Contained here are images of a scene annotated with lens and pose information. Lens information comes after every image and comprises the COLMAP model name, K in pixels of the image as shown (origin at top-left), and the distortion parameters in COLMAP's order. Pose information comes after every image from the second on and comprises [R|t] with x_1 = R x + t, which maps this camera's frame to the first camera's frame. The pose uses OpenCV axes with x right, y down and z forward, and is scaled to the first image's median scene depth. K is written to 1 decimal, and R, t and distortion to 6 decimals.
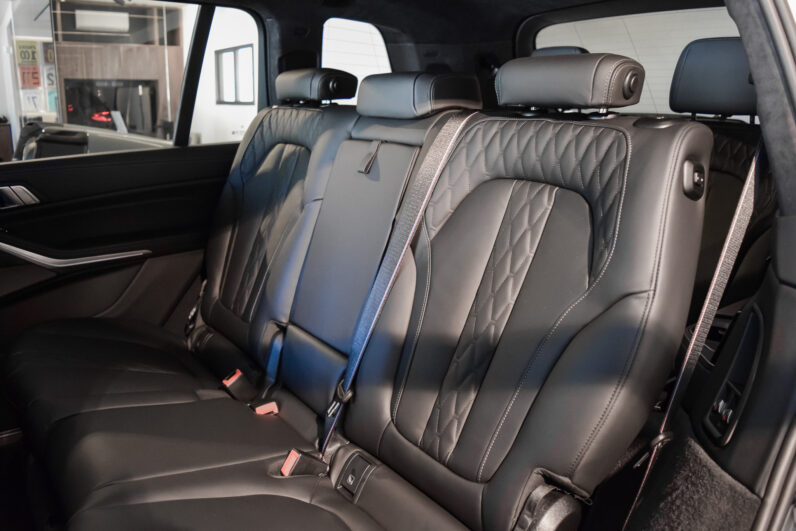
lens RADIAL K [[625.2, 0, 398.0], [0, 625.2, 265.5], [0, 0, 1]] dist [-0.088110, 0.010592]
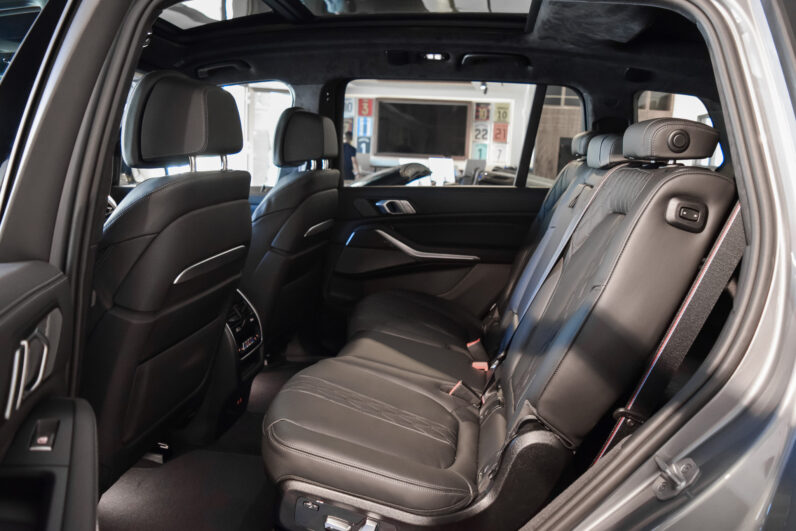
lens RADIAL K [[625.2, 0, 398.0], [0, 625.2, 265.5], [0, 0, 1]] dist [-0.088110, 0.010592]
pose [[0.713197, 0.147400, -0.685291, 0.475995], [-0.212684, 0.977057, -0.011188, 0.051826], [0.667919, 0.153730, 0.728183, -0.154038]]
